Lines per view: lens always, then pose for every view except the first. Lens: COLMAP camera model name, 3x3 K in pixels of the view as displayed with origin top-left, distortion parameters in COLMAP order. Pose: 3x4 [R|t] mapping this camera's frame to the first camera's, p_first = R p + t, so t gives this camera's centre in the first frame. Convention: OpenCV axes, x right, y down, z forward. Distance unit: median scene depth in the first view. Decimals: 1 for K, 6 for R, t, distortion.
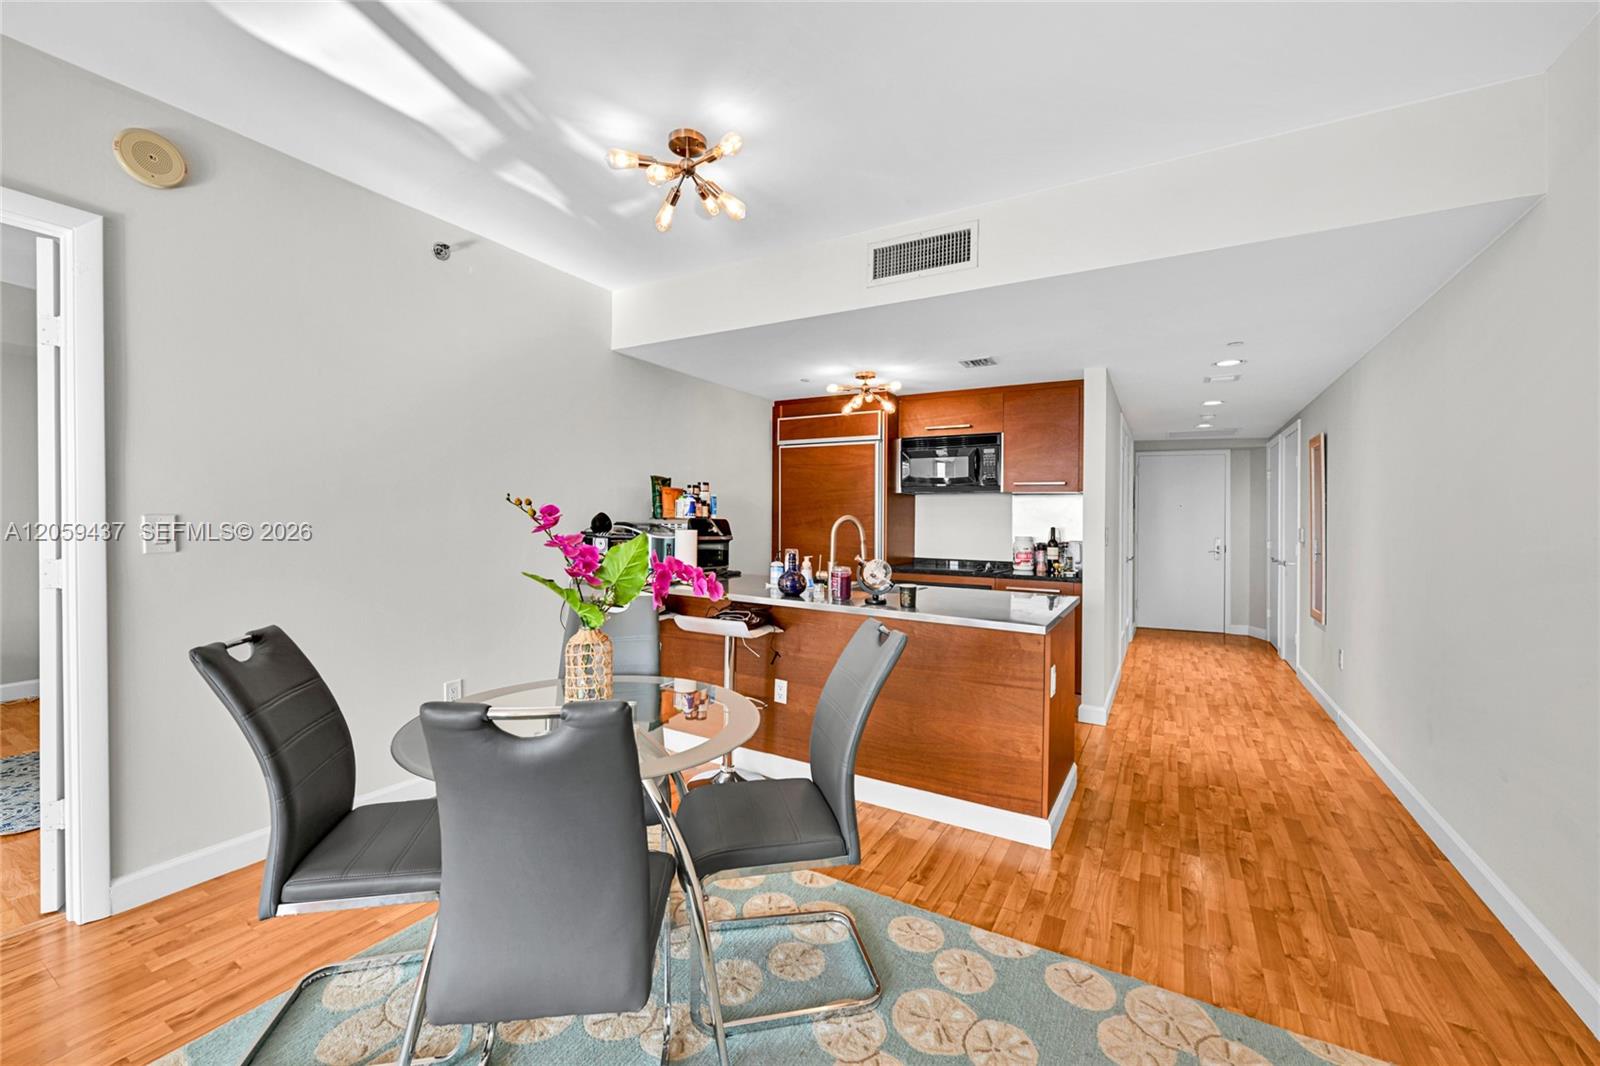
lens RADIAL K [[638.6, 0, 794.5], [0, 638.6, 519.1], [0, 0, 1]] dist [0.000165, -0.000155]
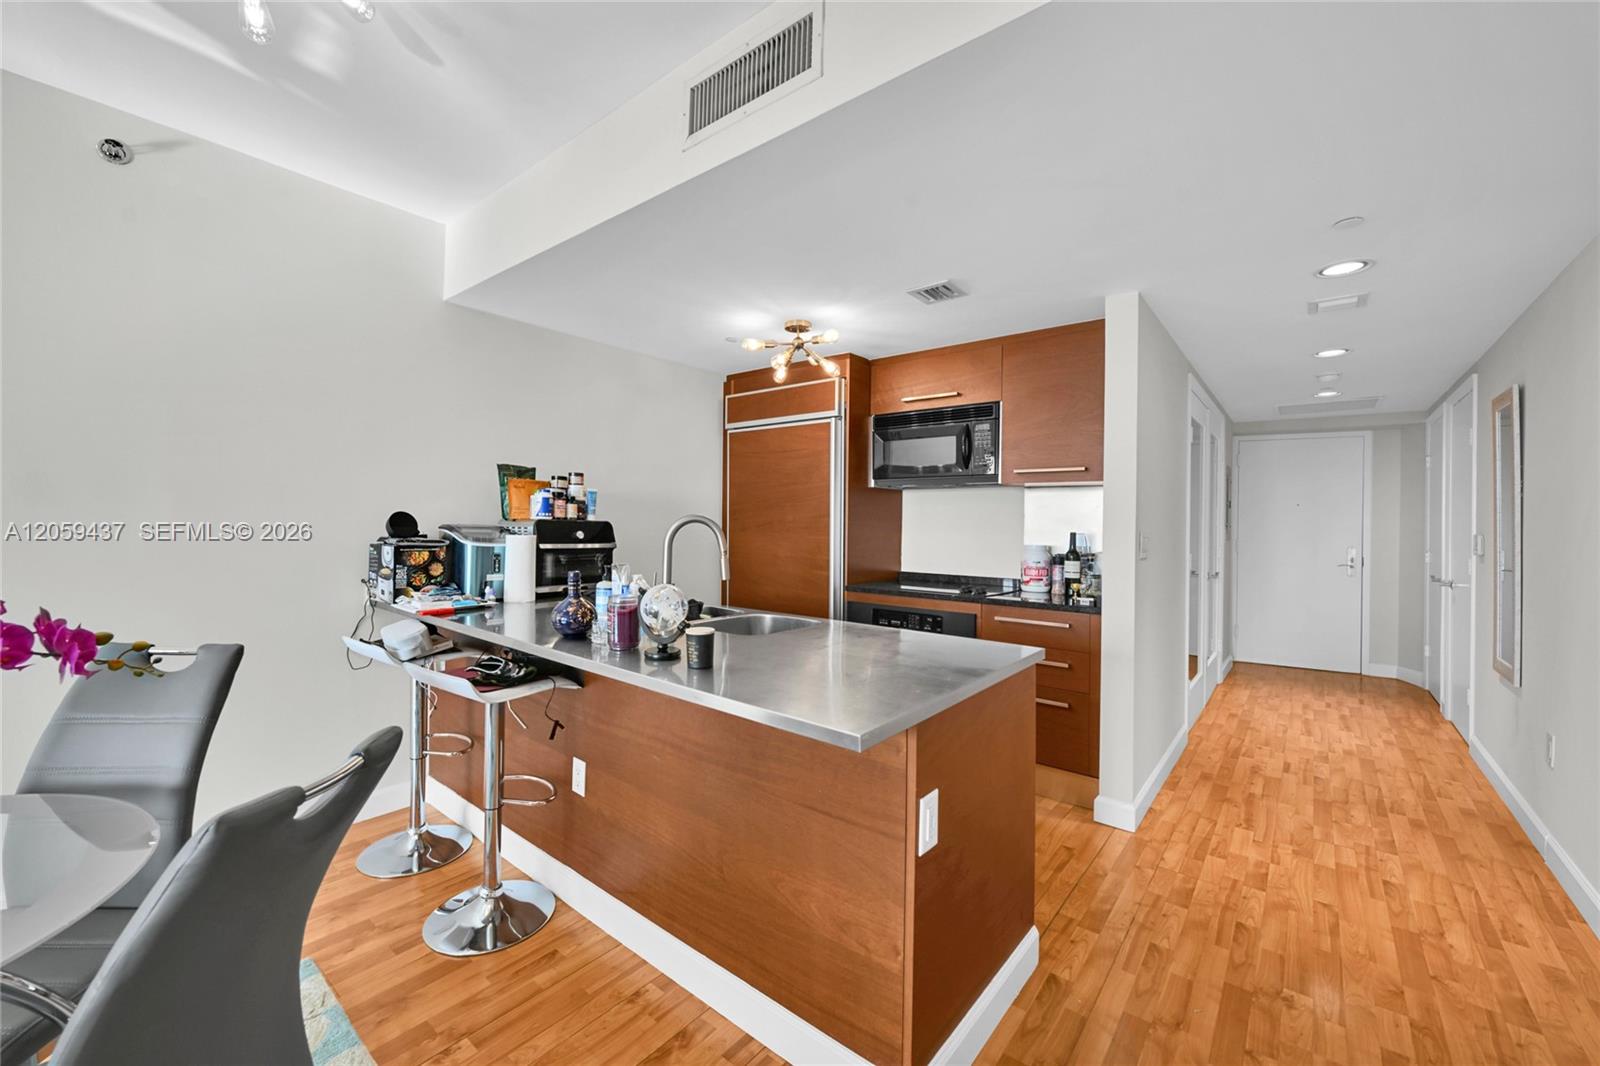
lens RADIAL K [[638.6, 0, 792.3], [0, 638.6, 527.4], [0, 0, 1]] dist [0.000165, -0.000155]
pose [[0.988243, 0.000415, -0.152892, 0.216646], [0.000398, 0.999986, 0.005289, 0.003517], [0.152892, -0.005288, 0.988229, 0.267226]]
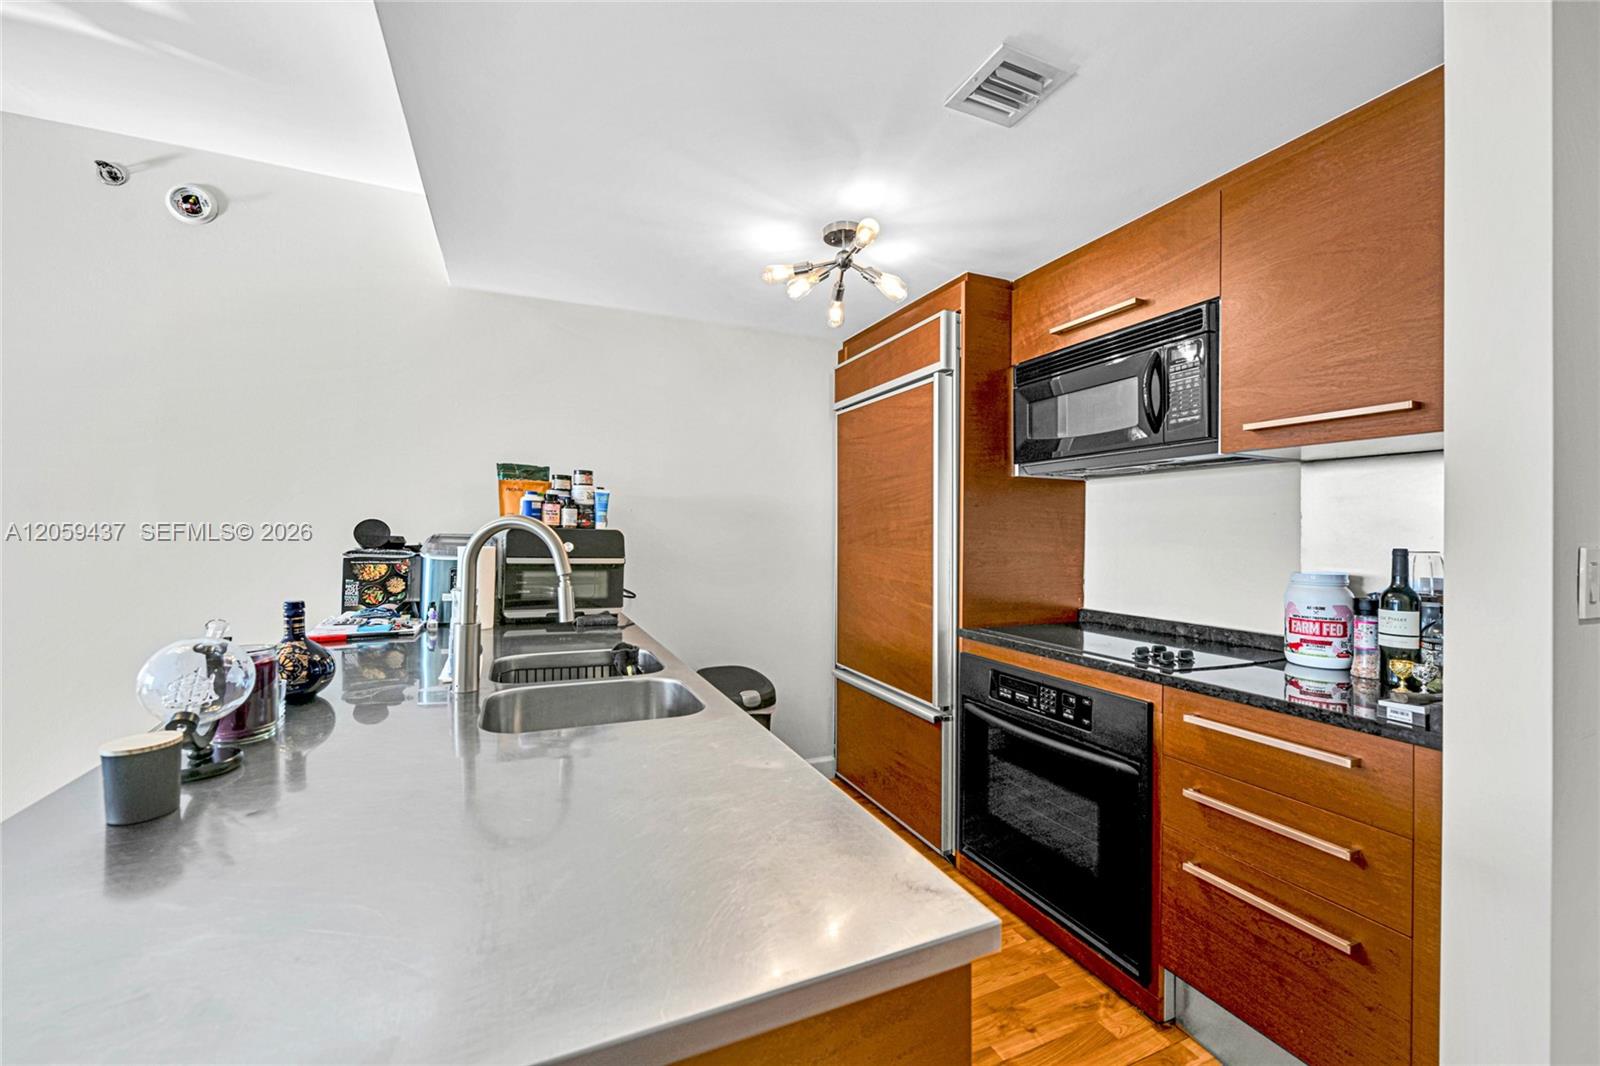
lens RADIAL K [[638.6, 0, 793.3], [0, 638.6, 530.6], [0, 0, 1]] dist [0.000165, -0.000155]
pose [[0.811186, -0.007808, -0.584737, 0.362145], [-0.000137, 0.999908, -0.013542, 0.008440], [0.584789, 0.011065, 0.811110, 0.580708]]
